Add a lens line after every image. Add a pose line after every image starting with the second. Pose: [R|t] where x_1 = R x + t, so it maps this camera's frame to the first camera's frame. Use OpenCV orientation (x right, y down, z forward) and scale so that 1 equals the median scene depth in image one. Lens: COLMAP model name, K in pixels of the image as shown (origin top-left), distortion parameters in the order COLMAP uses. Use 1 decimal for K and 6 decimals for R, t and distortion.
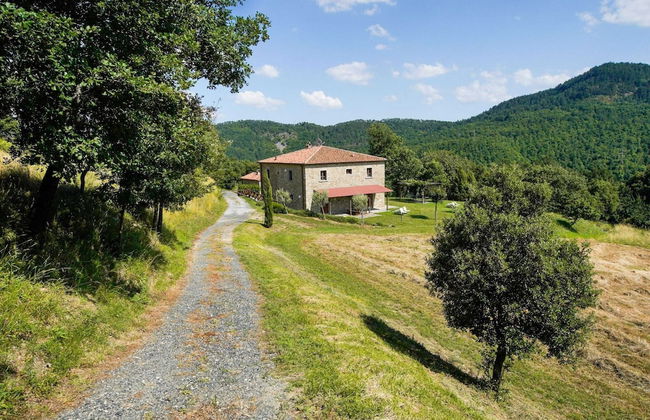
lens RADIAL K [[768.6, 0, 325.0], [0, 768.6, 210.0], [0, 0, 1]] dist [-0.009301, 0.357032]
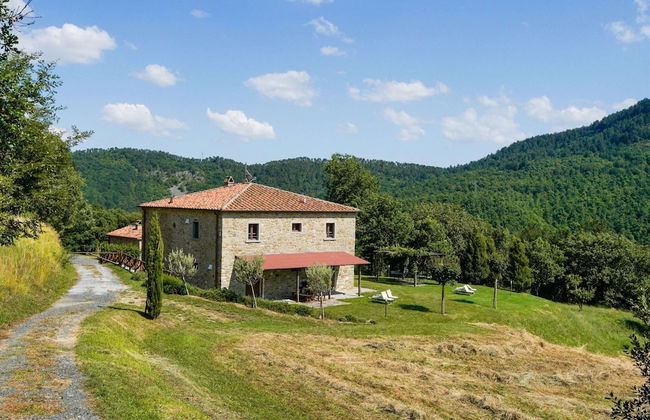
lens RADIAL K [[768.6, 0, 325.0], [0, 768.6, 210.0], [0, 0, 1]] dist [-0.009301, 0.357032]
pose [[0.987839, 0.045836, 0.148572, -0.035374], [-0.025122, 0.990057, -0.138408, 0.017765], [-0.153439, 0.132992, 0.979168, 0.417036]]
